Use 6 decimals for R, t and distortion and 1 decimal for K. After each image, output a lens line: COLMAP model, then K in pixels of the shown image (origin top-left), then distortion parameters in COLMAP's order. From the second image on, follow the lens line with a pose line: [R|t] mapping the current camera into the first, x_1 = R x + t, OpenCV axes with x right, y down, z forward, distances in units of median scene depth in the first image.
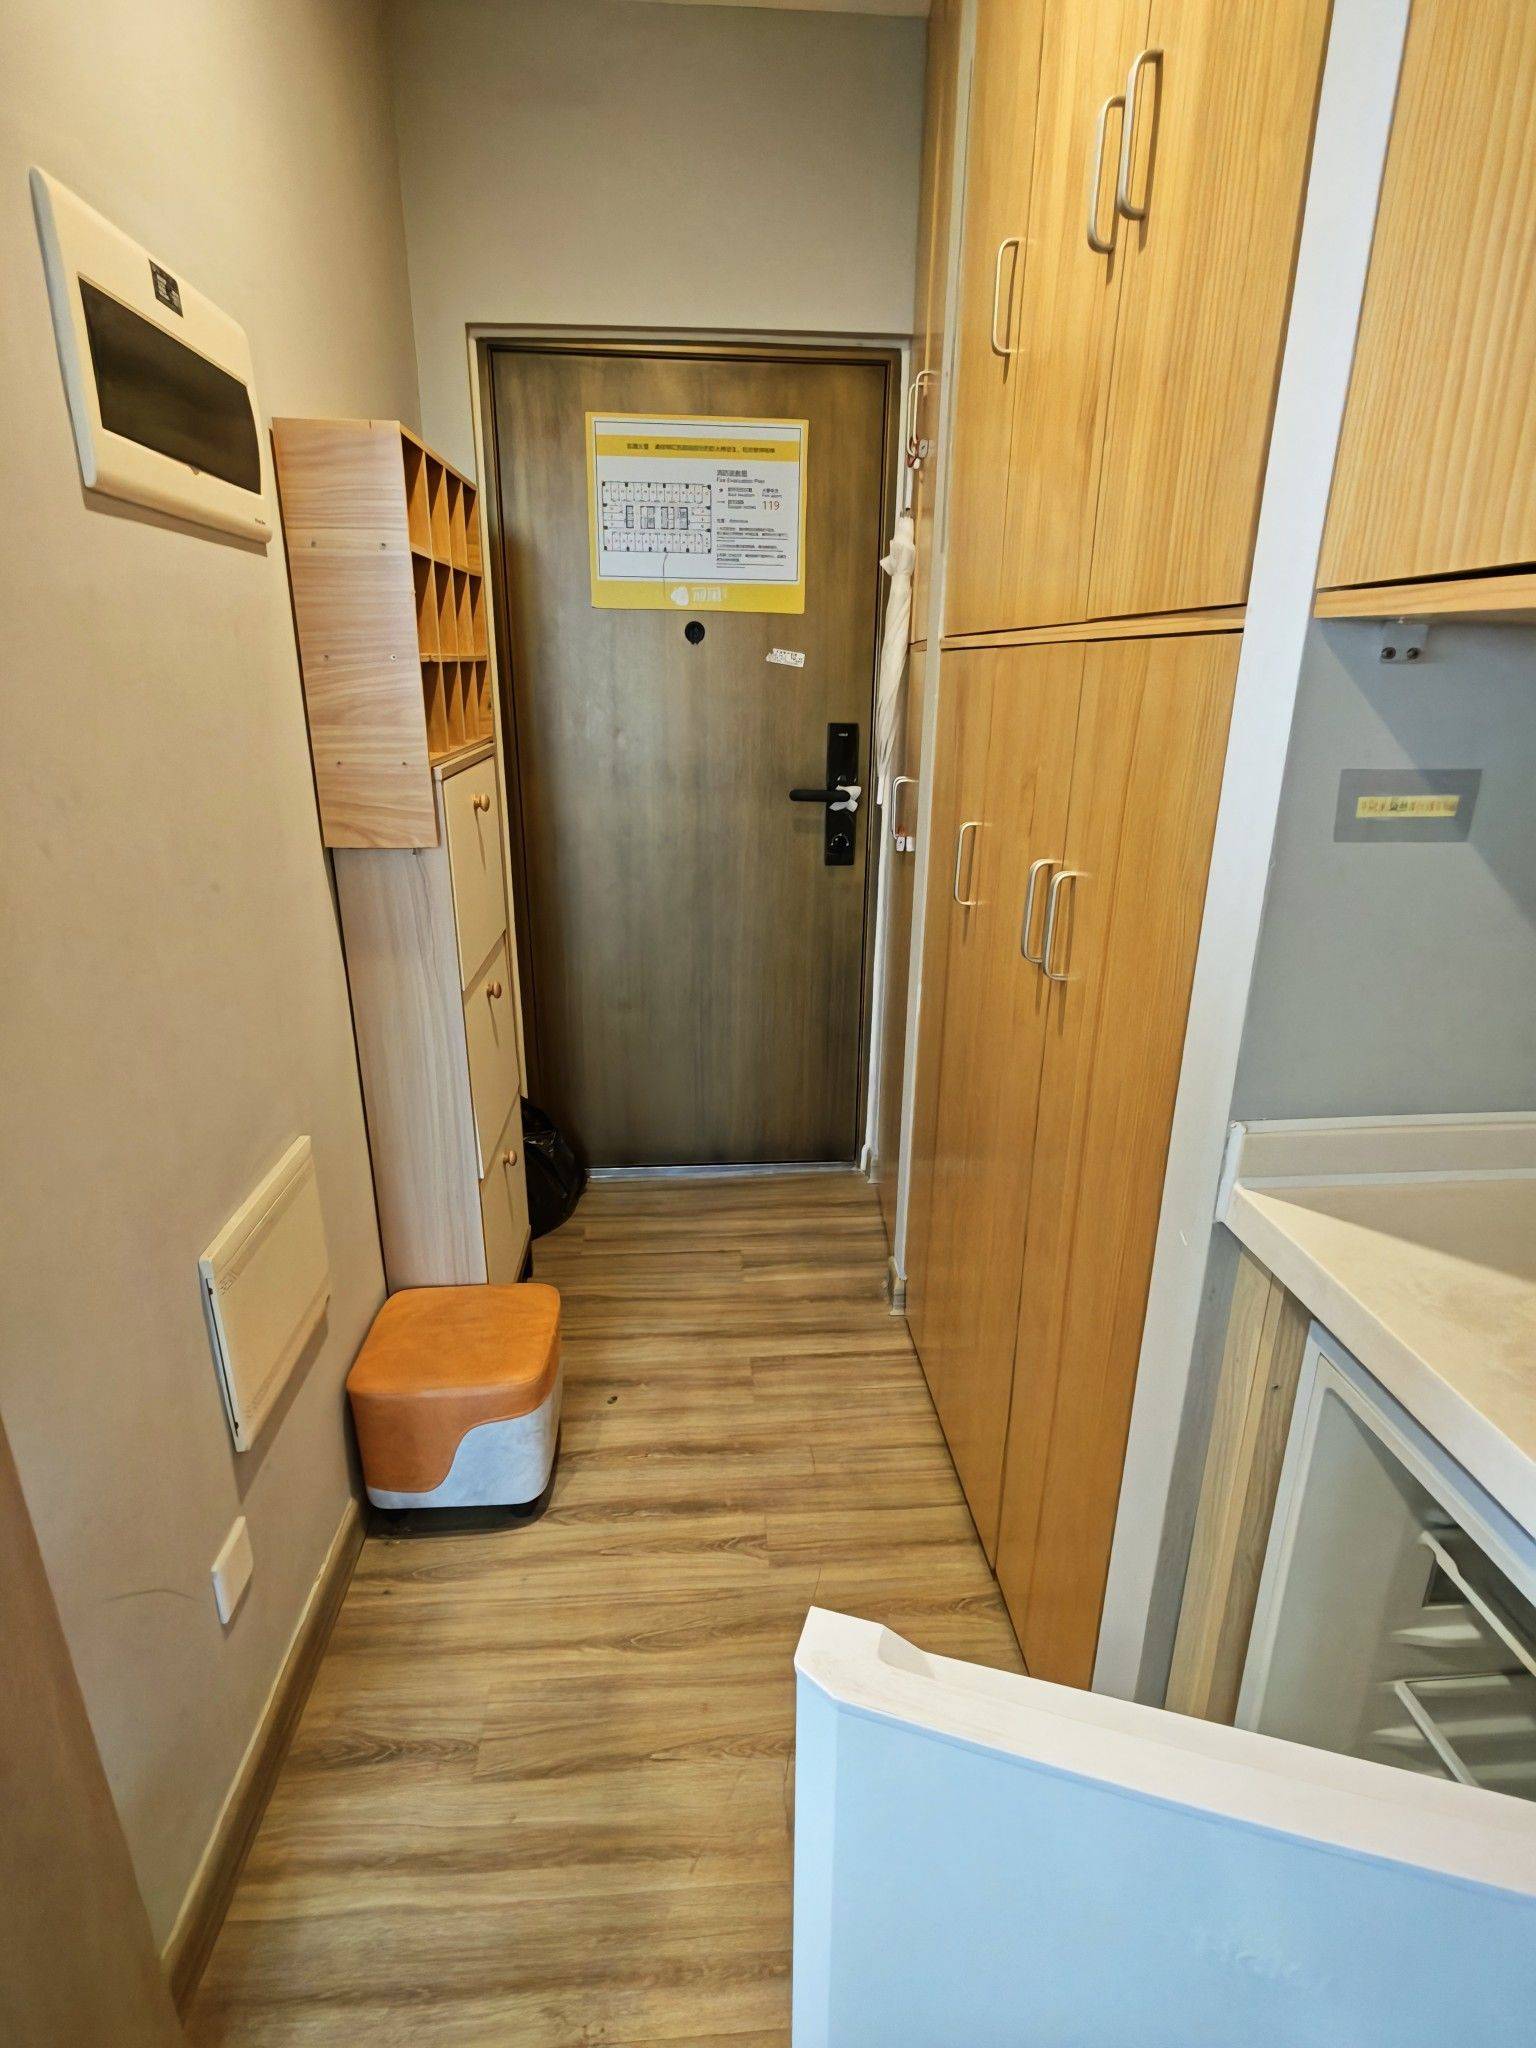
lens RADIAL K [[1059.2, 0, 766.3], [0, 1059.2, 1023.2], [0, 0, 1]] dist [-0.004184, -0.001017]
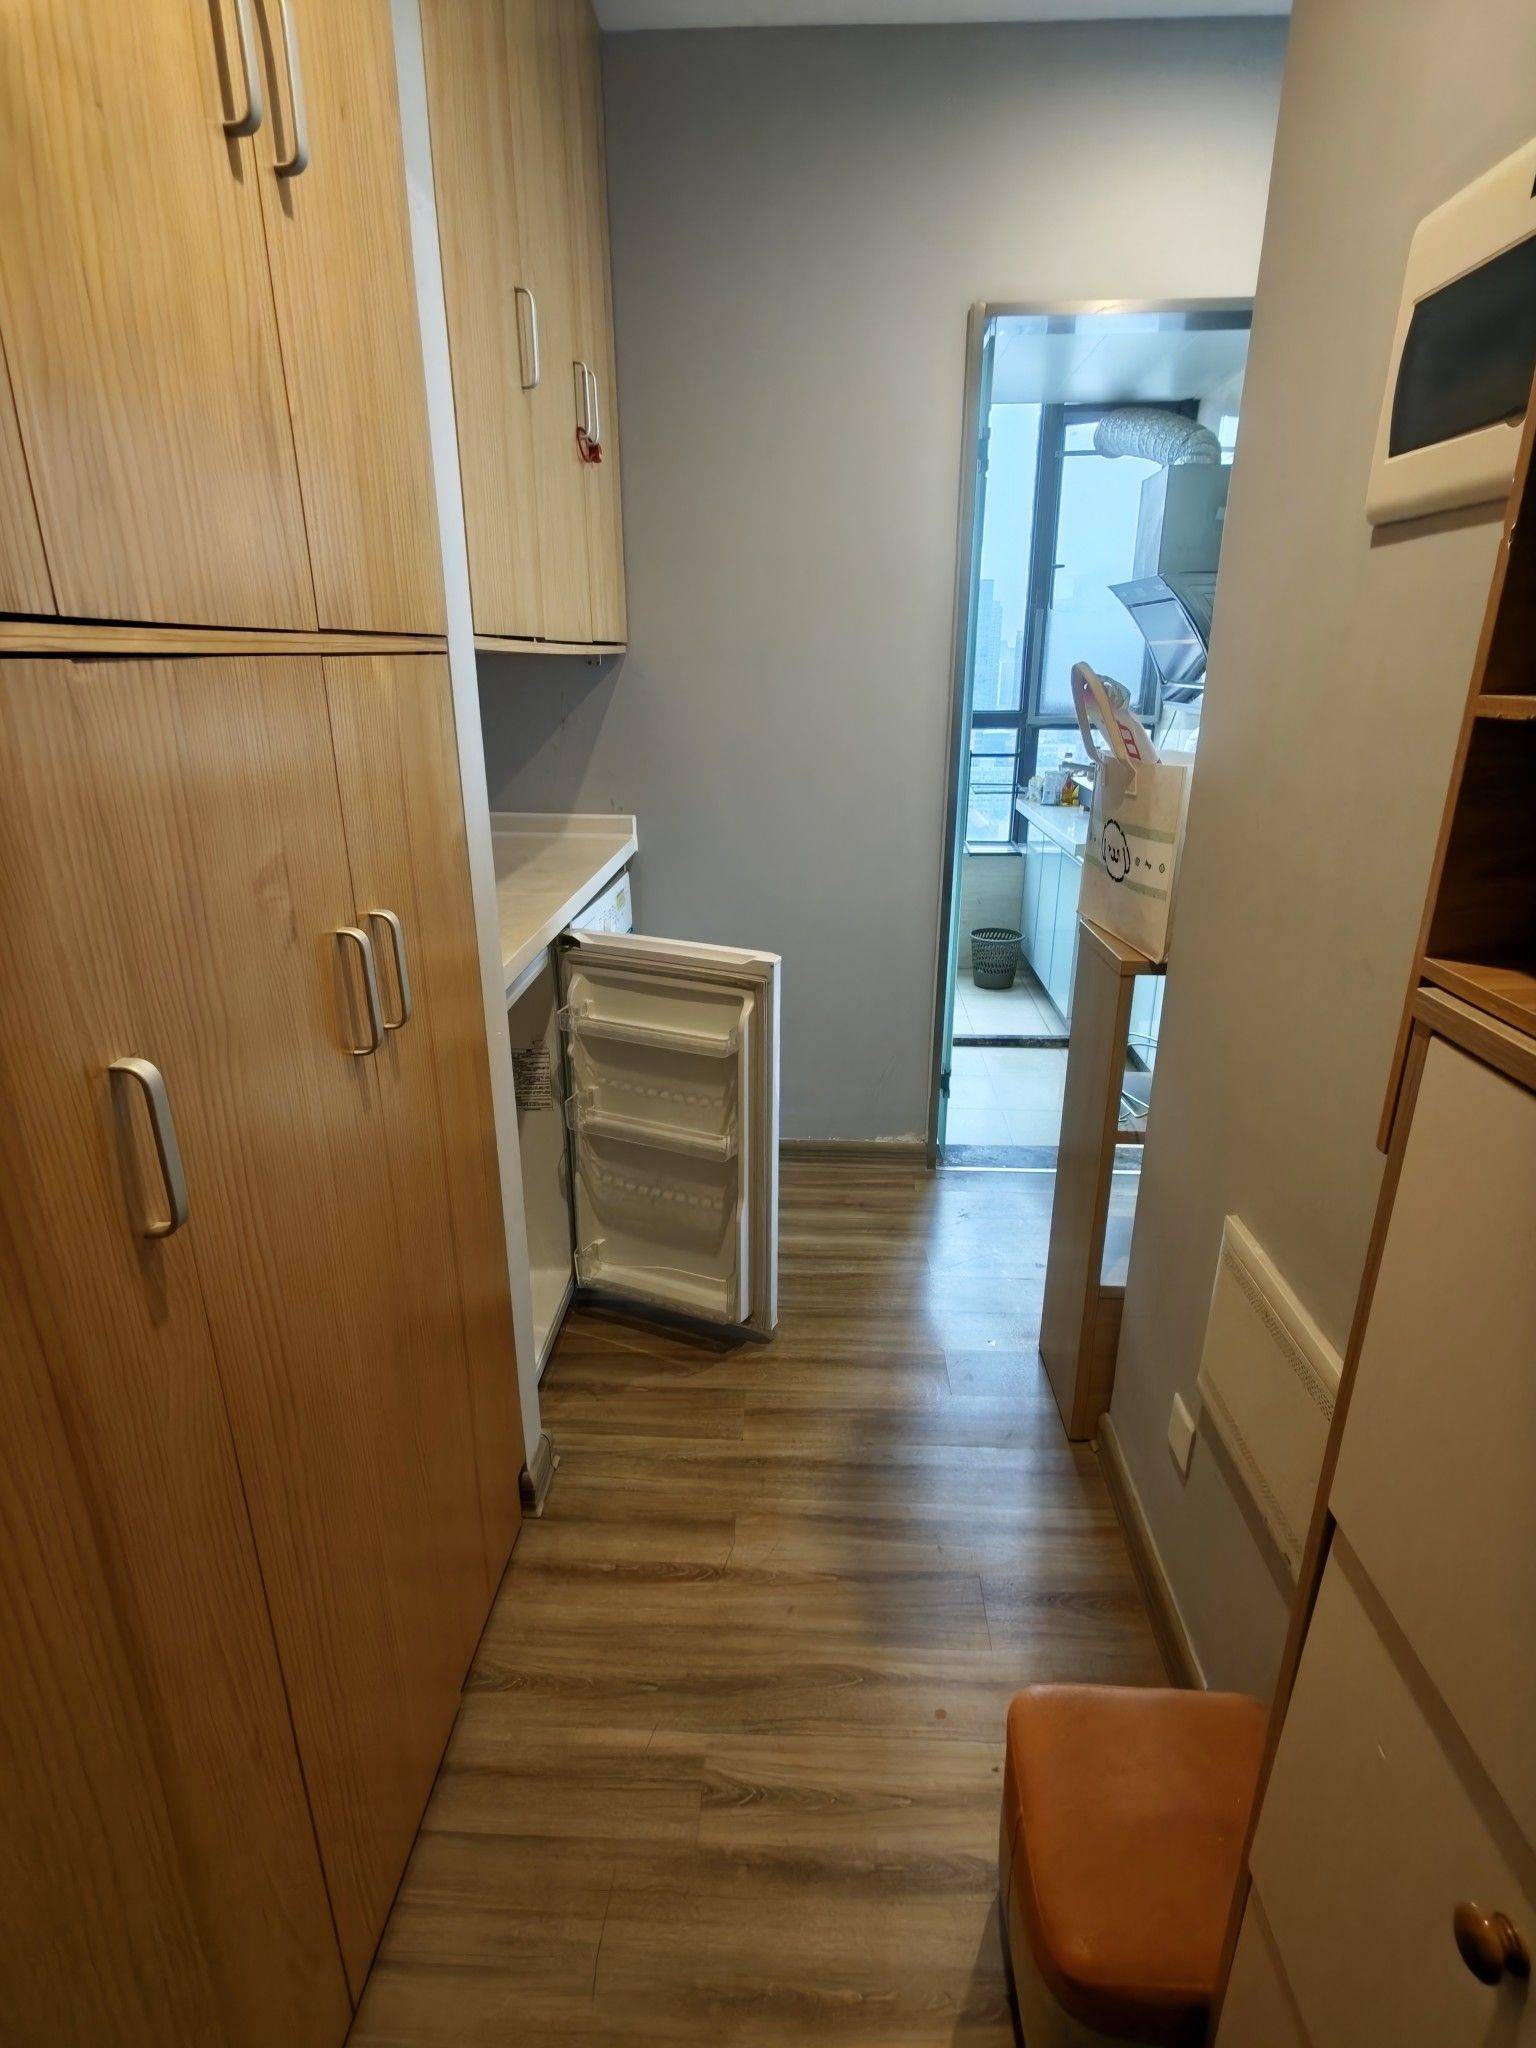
lens RADIAL K [[1059.2, 0, 768.8], [0, 1059.2, 1026.4], [0, 0, 1]] dist [-0.004184, -0.001017]
pose [[-0.992456, -0.050589, 0.111679, -0.184353], [0.030274, 0.781574, 0.623078, -0.764041], [-0.118806, 0.621758, -0.774146, 2.119673]]
